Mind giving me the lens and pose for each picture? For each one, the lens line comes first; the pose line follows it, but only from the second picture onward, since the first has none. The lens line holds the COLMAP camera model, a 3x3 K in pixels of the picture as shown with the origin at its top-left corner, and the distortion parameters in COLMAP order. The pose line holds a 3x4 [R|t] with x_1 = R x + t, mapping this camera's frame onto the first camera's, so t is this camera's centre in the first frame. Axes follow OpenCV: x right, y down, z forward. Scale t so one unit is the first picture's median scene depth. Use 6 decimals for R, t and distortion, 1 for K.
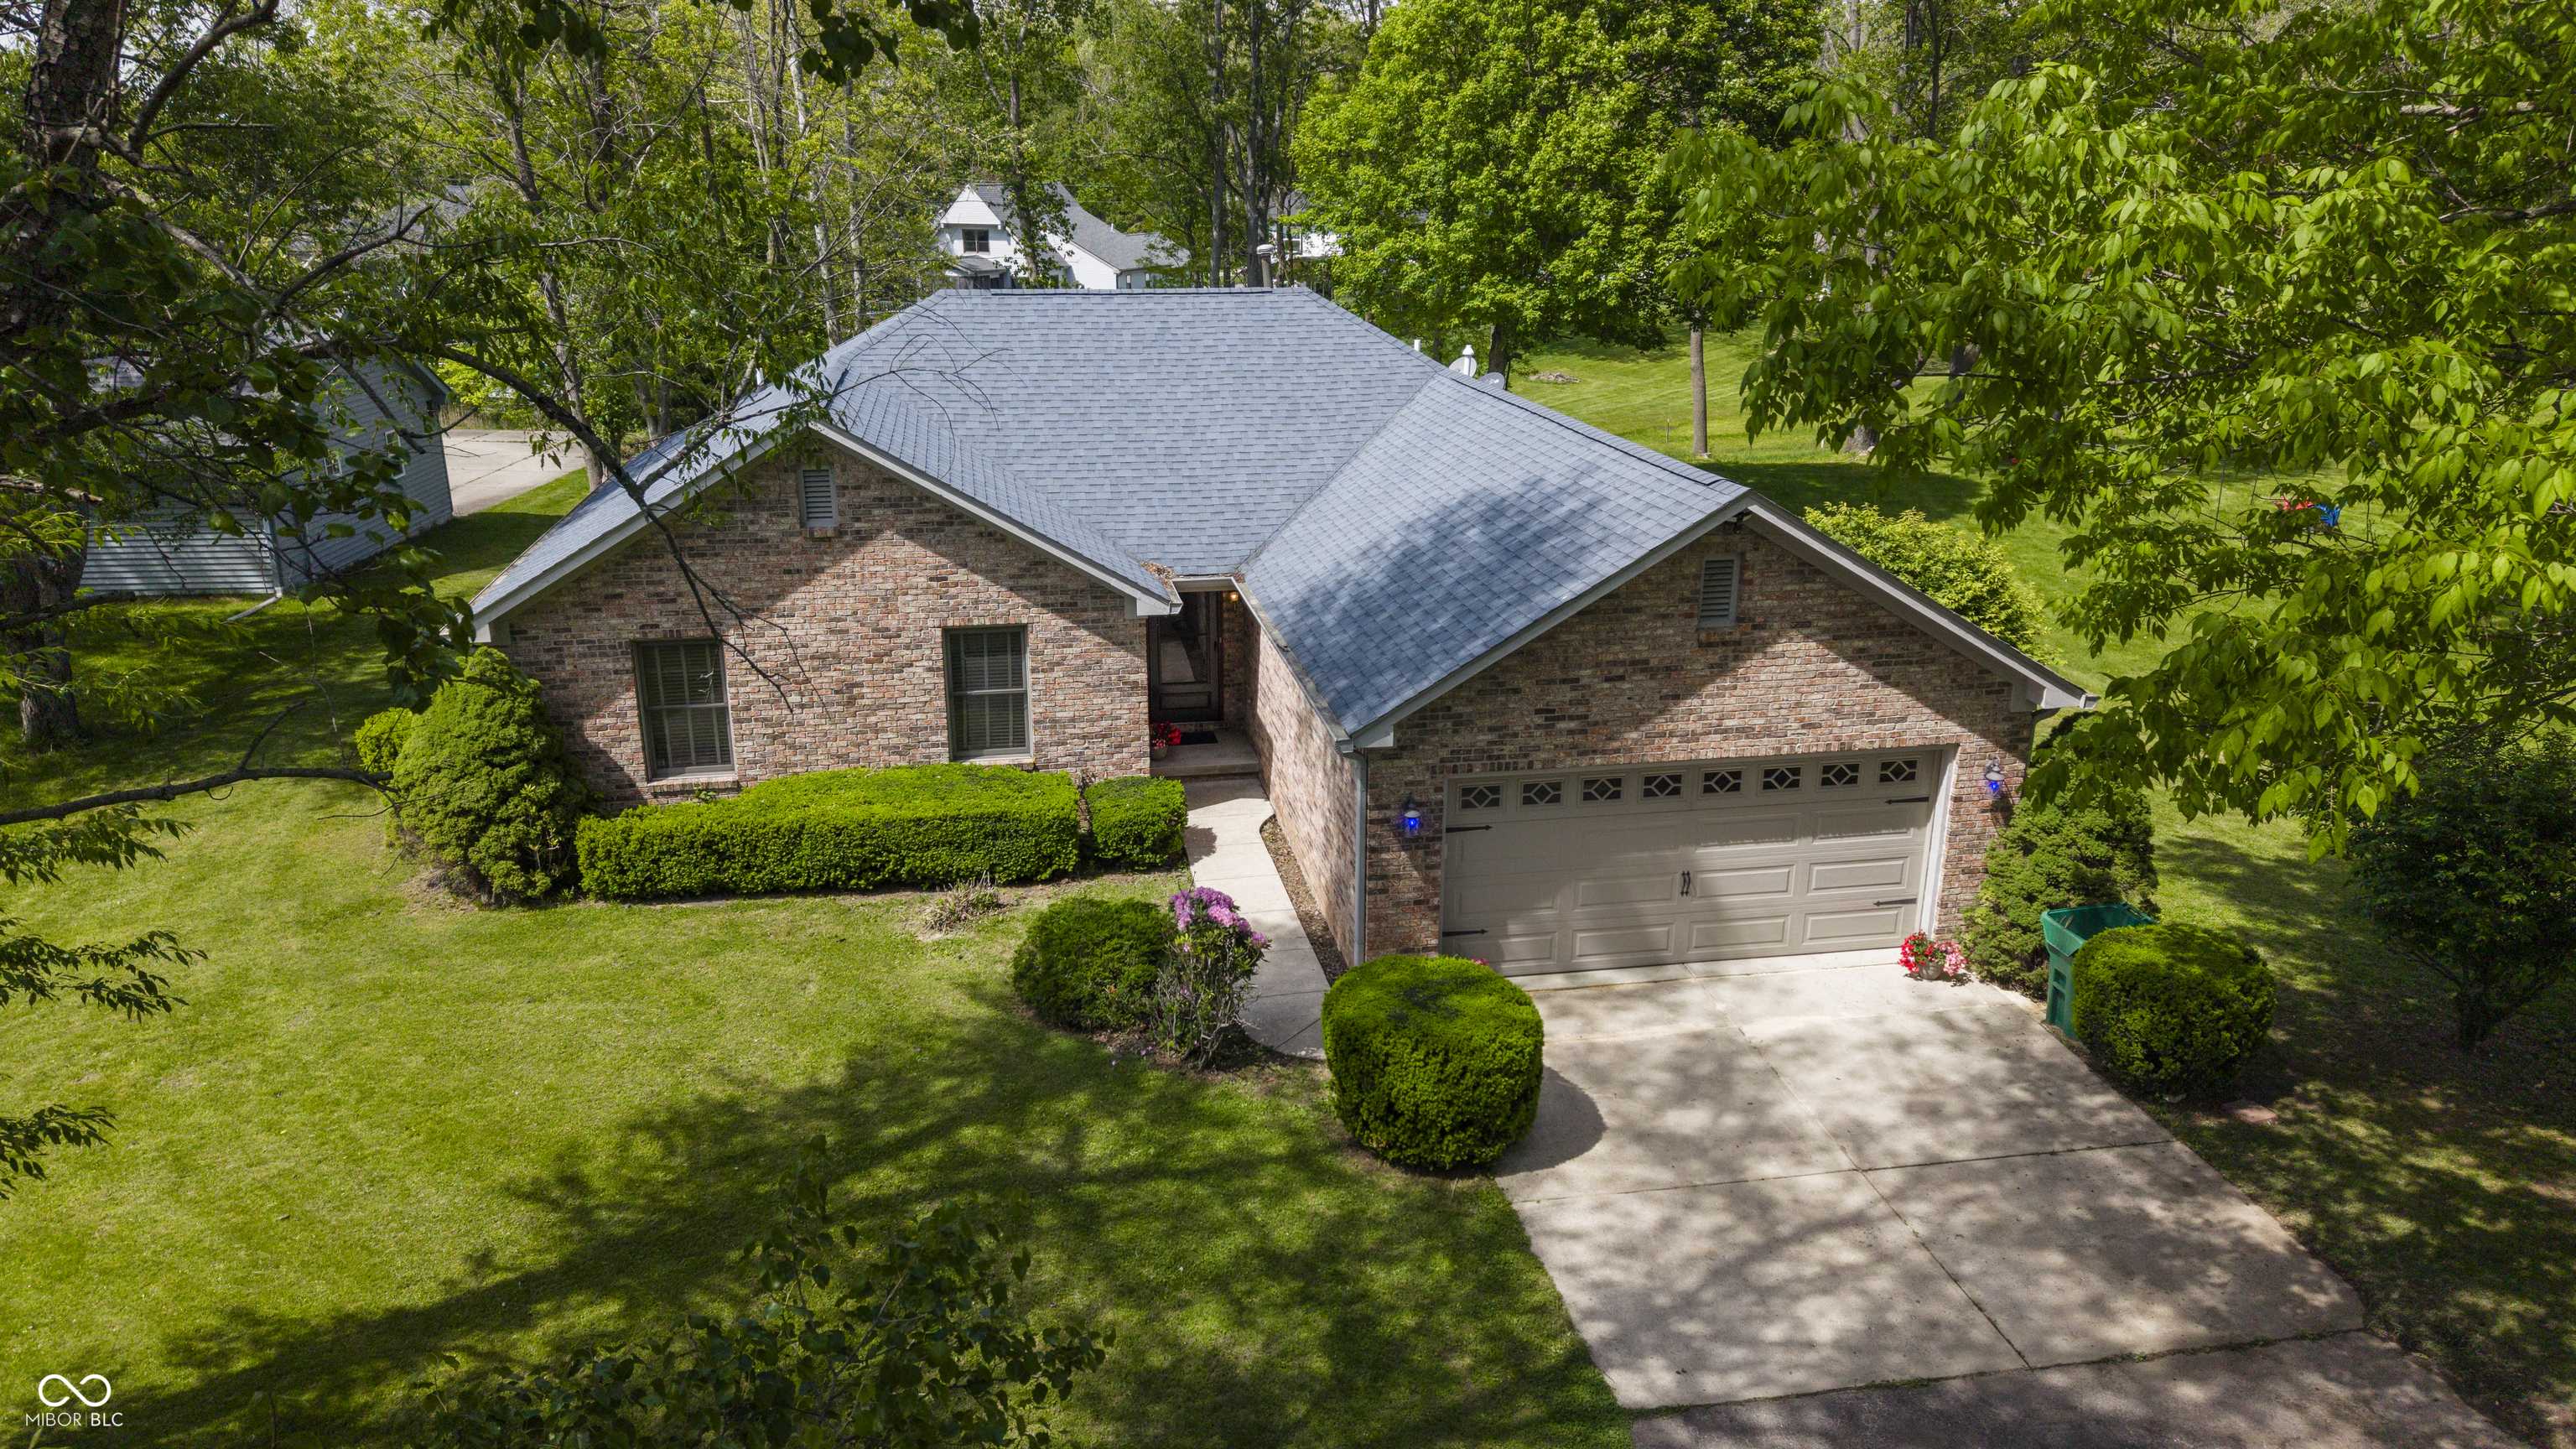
lens RADIAL K [[1724.8, 0, 1338.0], [0, 1724.8, 732.6], [0, 0, 1]] dist [0.068150, -0.069359]
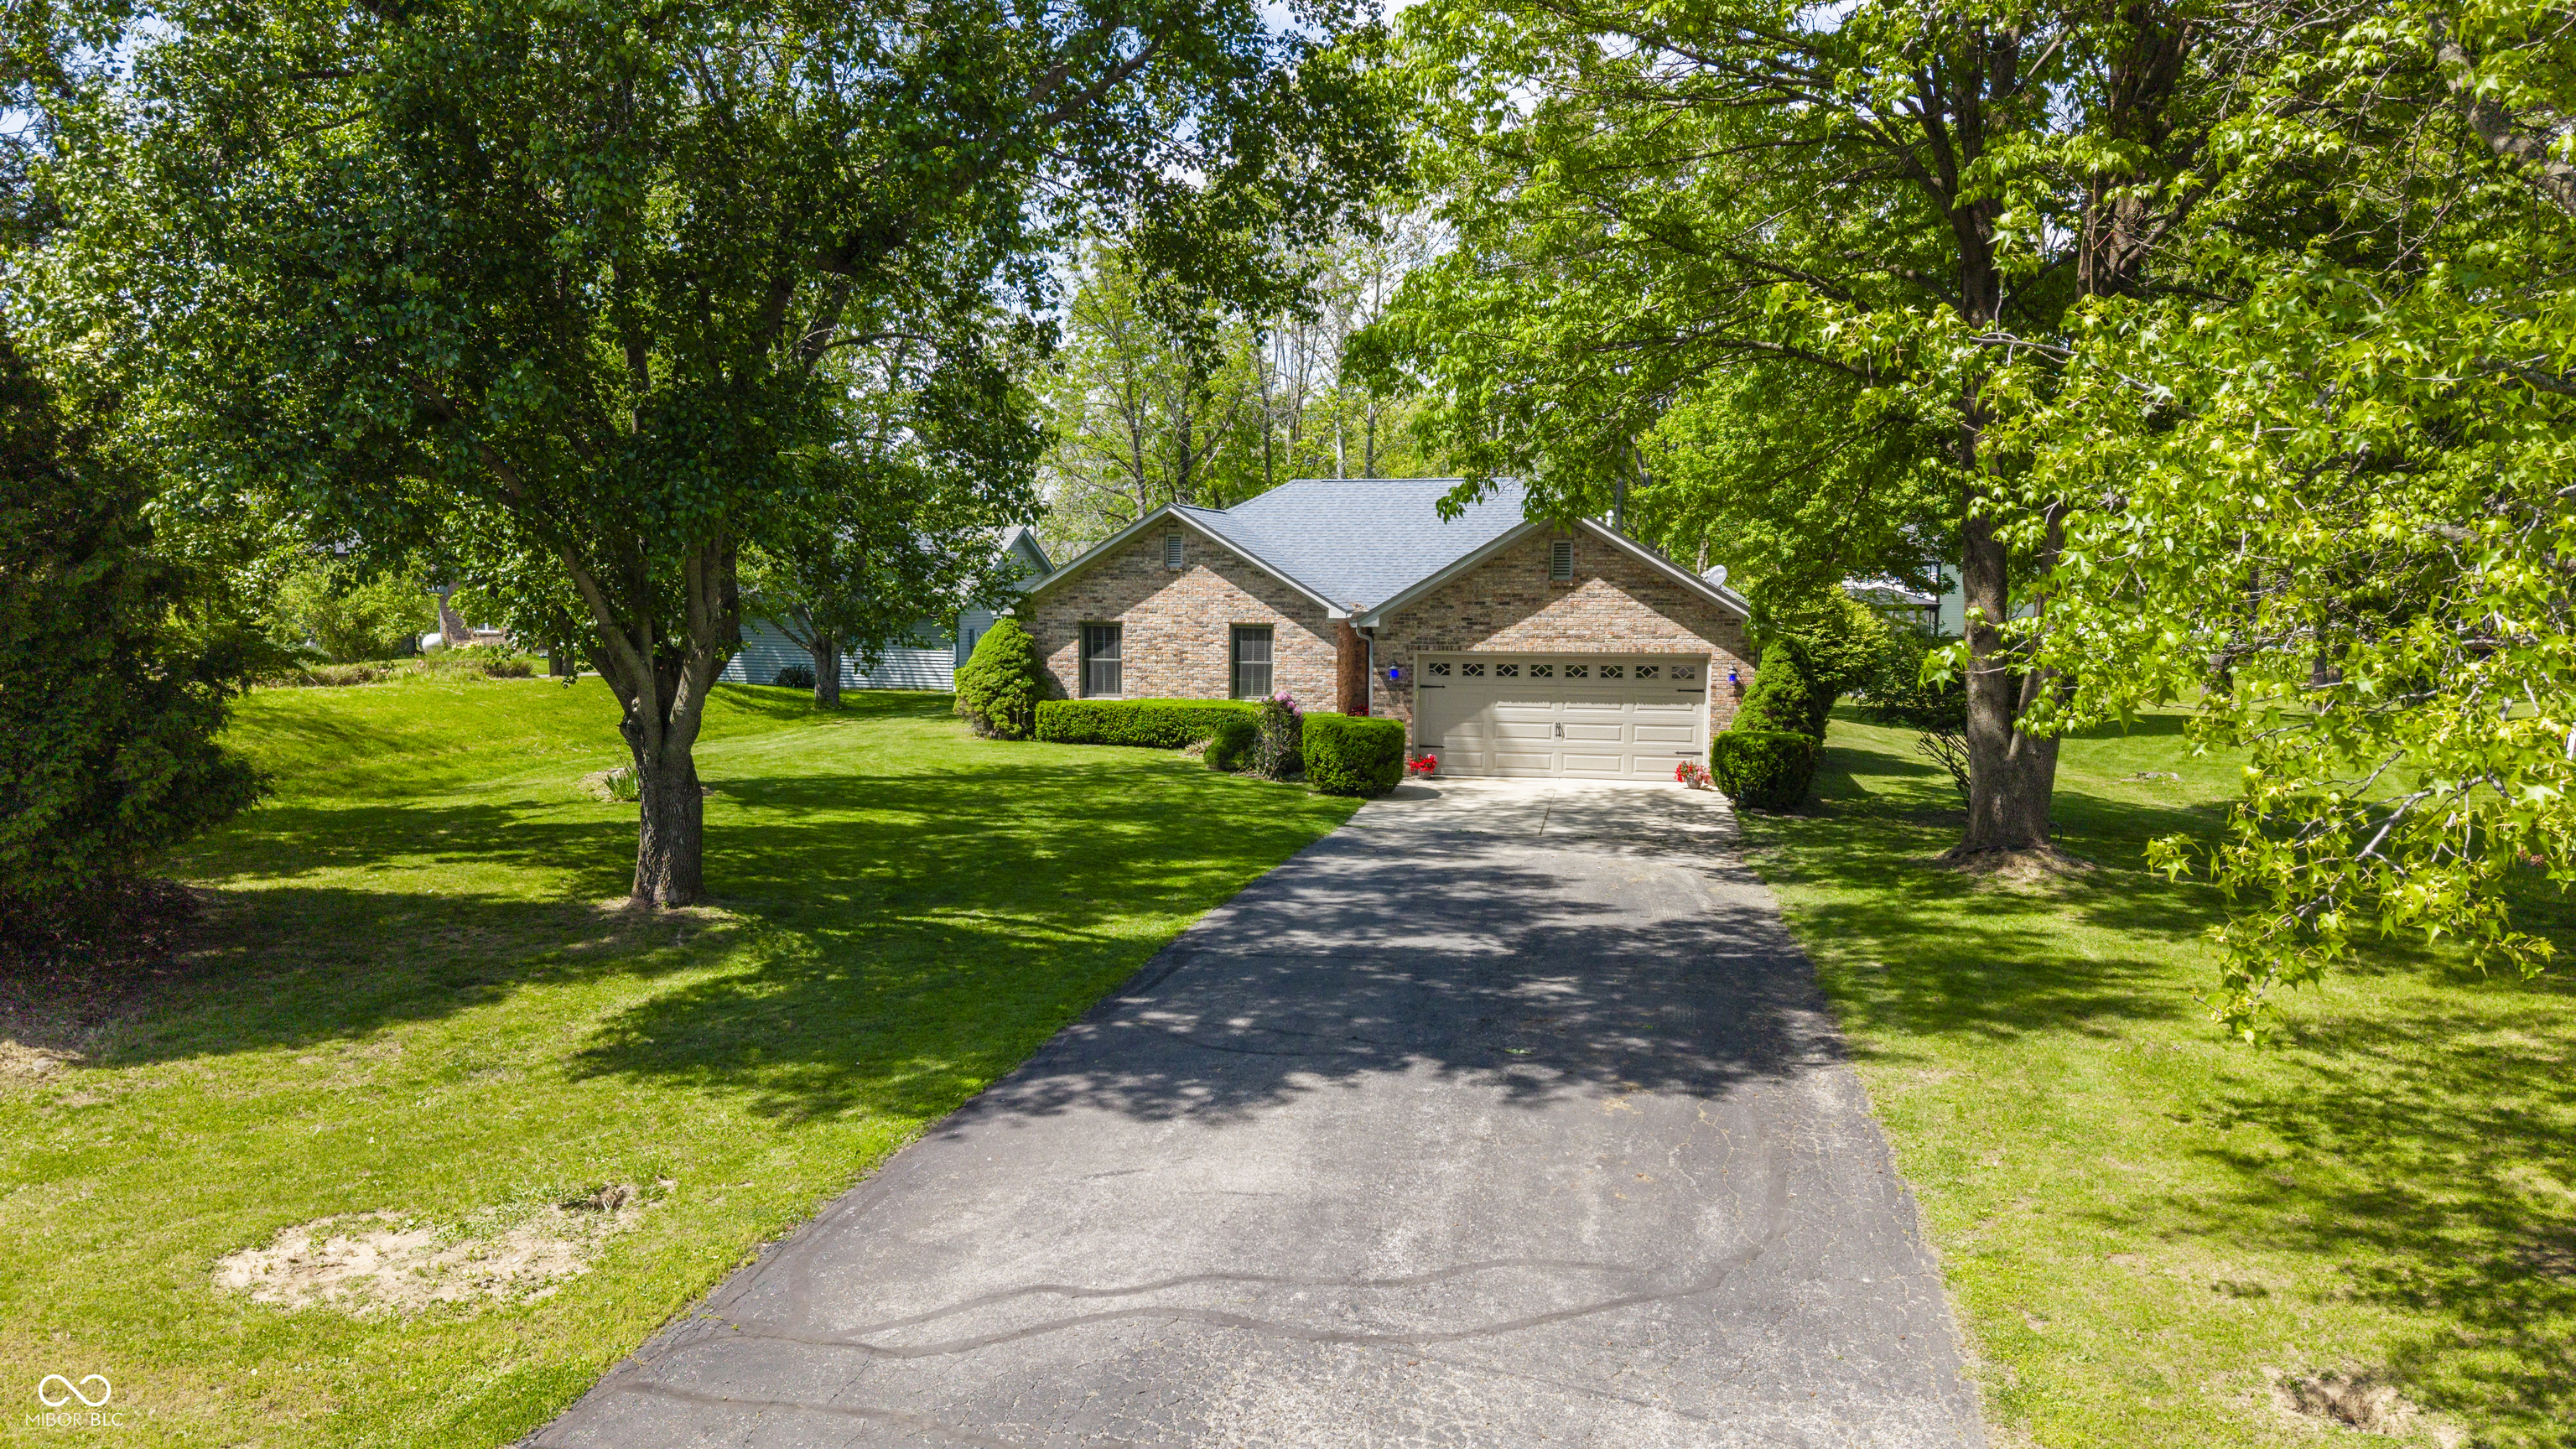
lens RADIAL K [[1724.8, 0, 1338.0], [0, 1724.8, 732.6], [0, 0, 1]] dist [0.068150, -0.069359]
pose [[0.931095, 0.031690, -0.363398, 0.575507], [-0.111822, 0.973053, -0.201652, 0.429081], [0.347215, 0.228393, 0.909548, -0.635936]]
